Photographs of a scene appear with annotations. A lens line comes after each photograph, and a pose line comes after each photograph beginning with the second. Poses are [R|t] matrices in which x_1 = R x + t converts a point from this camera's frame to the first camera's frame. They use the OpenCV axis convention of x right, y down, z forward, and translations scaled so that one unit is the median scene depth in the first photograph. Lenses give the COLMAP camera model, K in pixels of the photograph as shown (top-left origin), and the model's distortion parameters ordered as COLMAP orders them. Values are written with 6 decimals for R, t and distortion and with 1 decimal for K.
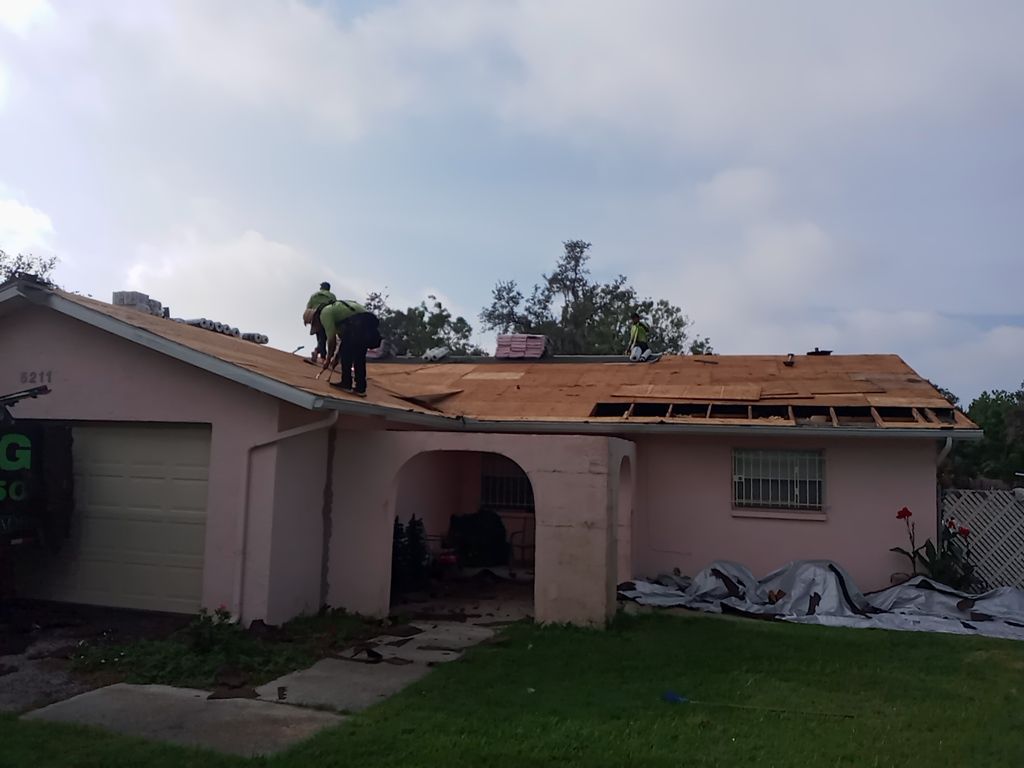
lens RADIAL K [[789.7, 0, 509.7], [0, 789.7, 380.5], [0, 0, 1]] dist [0.085823, -0.165052]
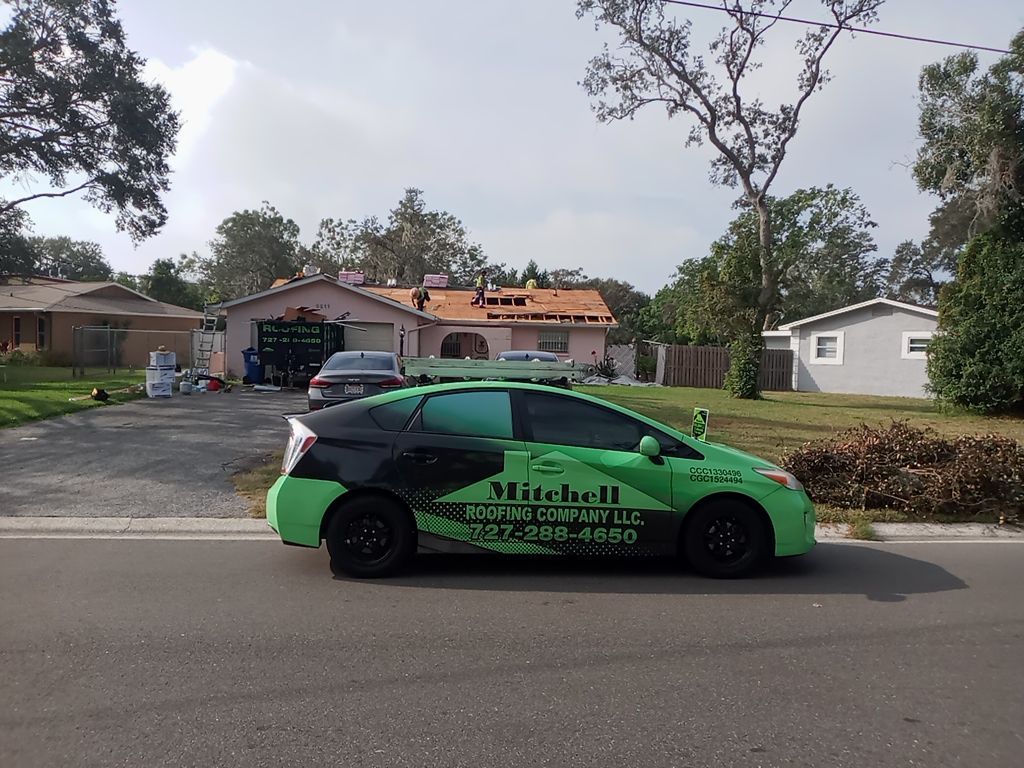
lens RADIAL K [[789.7, 0, 509.7], [0, 789.7, 380.5], [0, 0, 1]] dist [0.085823, -0.165052]
pose [[0.946359, -0.021546, 0.322398, -0.680288], [-0.030559, 0.987334, 0.155687, -0.163589], [-0.321669, -0.157188, 0.933714, -1.503936]]
